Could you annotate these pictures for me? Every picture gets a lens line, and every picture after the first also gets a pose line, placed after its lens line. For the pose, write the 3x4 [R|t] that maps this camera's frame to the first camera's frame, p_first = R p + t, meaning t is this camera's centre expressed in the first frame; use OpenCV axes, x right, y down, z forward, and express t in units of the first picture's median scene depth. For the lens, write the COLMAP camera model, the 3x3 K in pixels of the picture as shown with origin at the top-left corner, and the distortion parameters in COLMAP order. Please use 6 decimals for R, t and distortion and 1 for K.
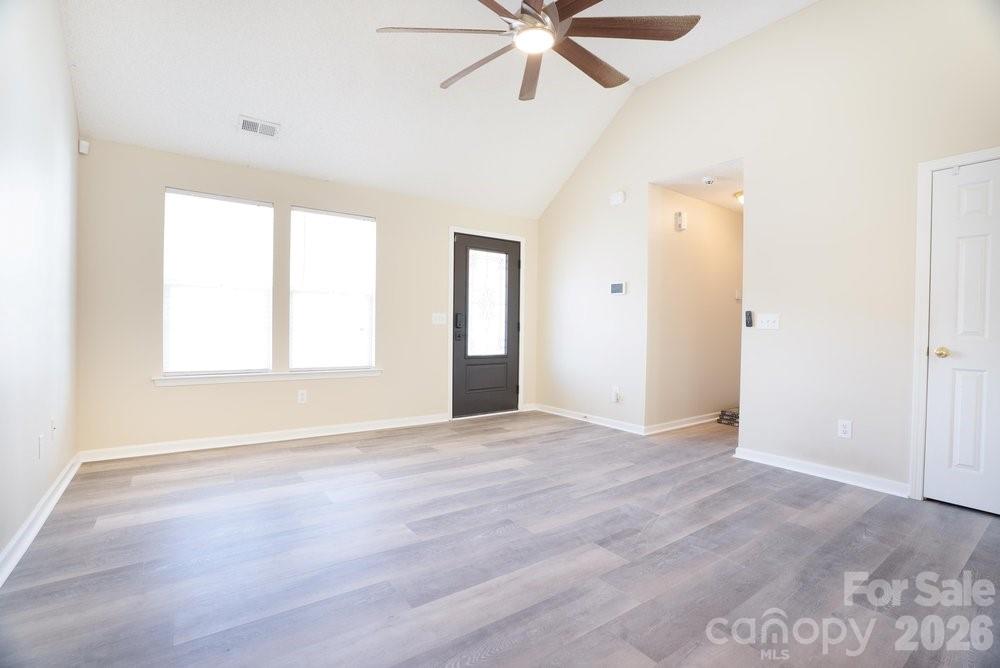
lens RADIAL K [[461.2, 0, 497.0], [0, 461.2, 330.4], [0, 0, 1]] dist [-0.078534, 0.033284]
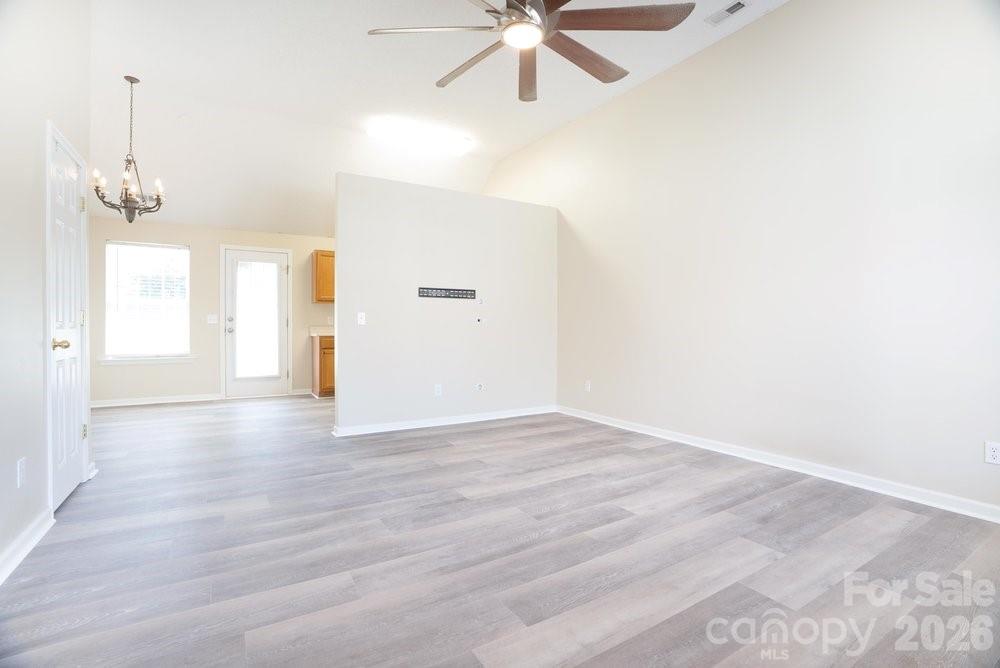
lens RADIAL K [[461.2, 0, 497.0], [0, 461.2, 330.4], [0, 0, 1]] dist [-0.078534, 0.033284]
pose [[-0.996933, -0.023366, 0.074688, 0.046678], [-0.021547, 0.999453, 0.025069, -0.020627], [-0.075233, 0.023382, -0.996892, 1.827853]]
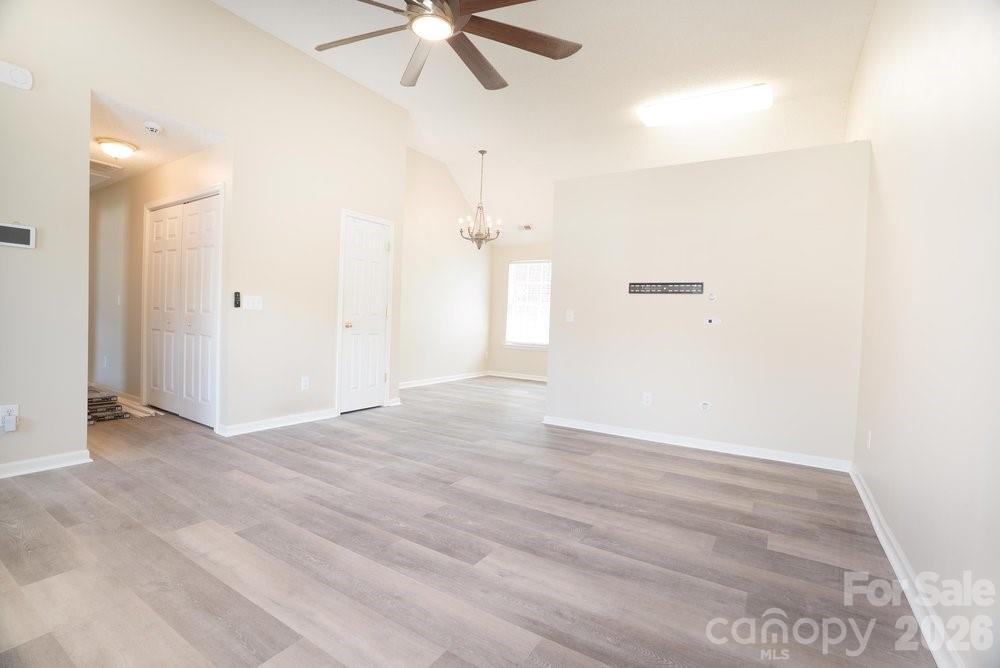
lens RADIAL K [[461.2, 0, 497.0], [0, 461.2, 330.4], [0, 0, 1]] dist [-0.078534, 0.033284]
pose [[-0.368387, -0.054391, 0.928080, -0.838223], [-0.031293, 0.998447, 0.046094, -0.028637], [-0.929146, -0.012062, -0.369517, 1.117950]]
